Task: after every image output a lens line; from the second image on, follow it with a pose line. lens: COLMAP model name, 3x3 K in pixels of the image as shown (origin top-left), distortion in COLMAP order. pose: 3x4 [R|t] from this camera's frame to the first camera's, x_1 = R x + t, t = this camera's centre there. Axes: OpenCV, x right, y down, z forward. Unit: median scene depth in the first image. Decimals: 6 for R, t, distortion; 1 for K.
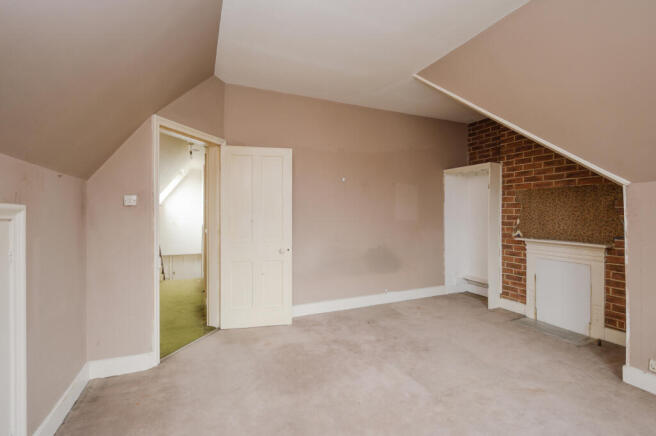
lens RADIAL K [[295.3, 0, 329.3], [0, 295.3, 216.2], [0, 0, 1]] dist [0.001727, 0.000092]
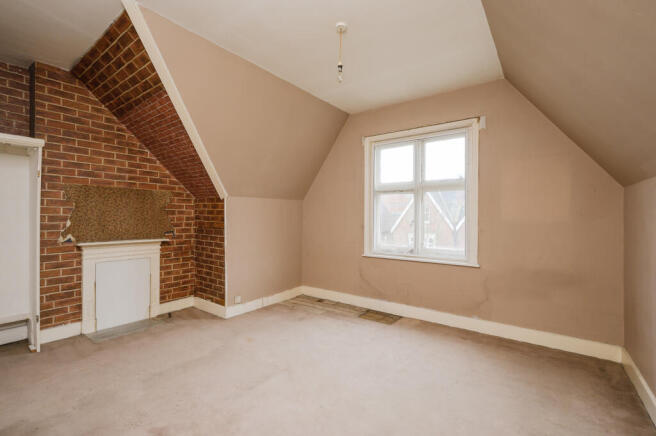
lens RADIAL K [[295.3, 0, 329.8], [0, 295.3, 215.9], [0, 0, 1]] dist [0.001727, 0.000092]
pose [[-0.485781, -0.001923, 0.874079, -0.416850], [0.003547, 0.999985, 0.004171, -0.003026], [-0.874073, 0.005126, -0.485767, 0.786877]]
